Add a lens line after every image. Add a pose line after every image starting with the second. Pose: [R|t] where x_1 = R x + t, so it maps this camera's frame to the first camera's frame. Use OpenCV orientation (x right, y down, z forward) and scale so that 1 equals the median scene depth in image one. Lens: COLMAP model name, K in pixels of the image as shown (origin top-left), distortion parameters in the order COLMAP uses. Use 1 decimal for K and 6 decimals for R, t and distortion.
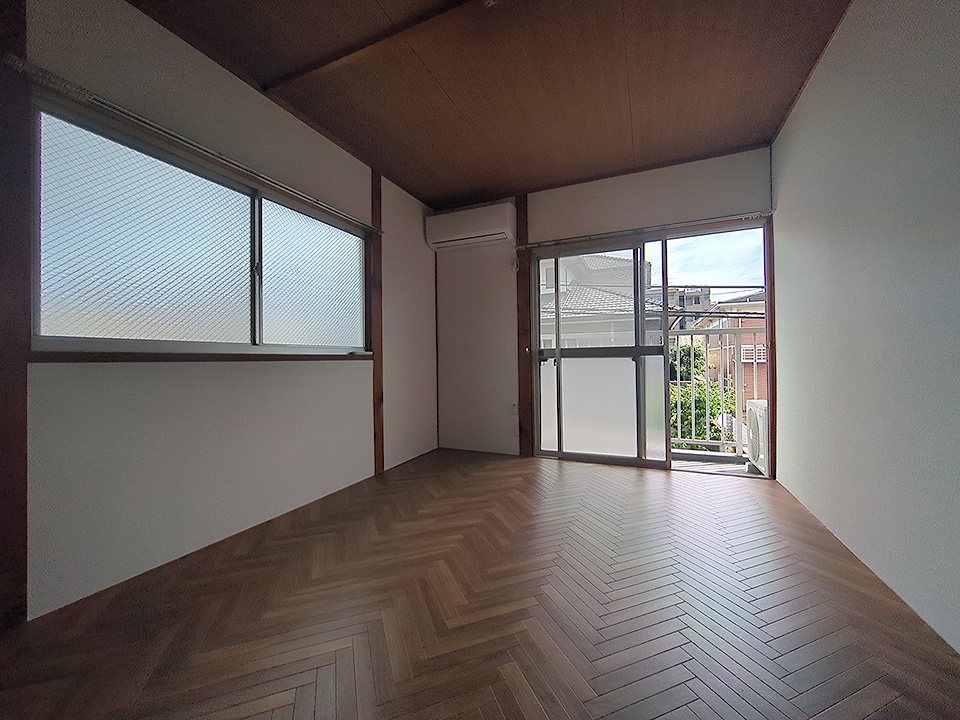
lens RADIAL K [[386.8, 0, 480.0], [0, 386.8, 360.0], [0, 0, 1]] dist [-0.000063, 0.000122]
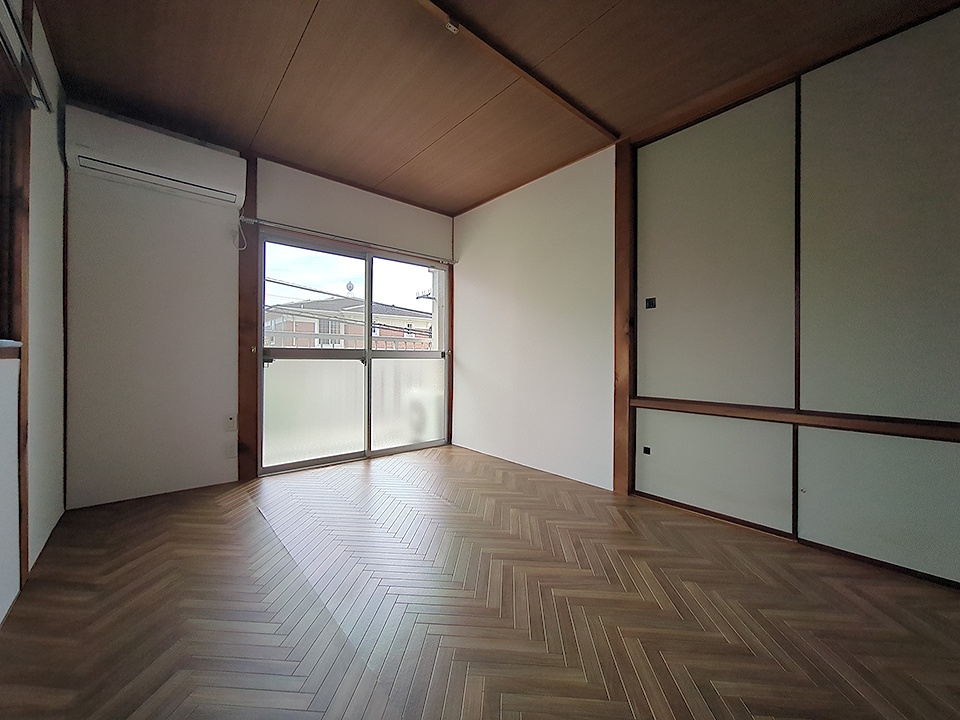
lens RADIAL K [[383.7, 0, 480.0], [0, 383.7, 360.0], [0, 0, 1]] dist [0.070683, -0.000029]
pose [[0.442332, 0.012067, 0.896770, -0.408236], [-0.010889, 0.999908, -0.008084, -0.000069], [-0.896785, -0.006189, 0.442423, 0.200733]]
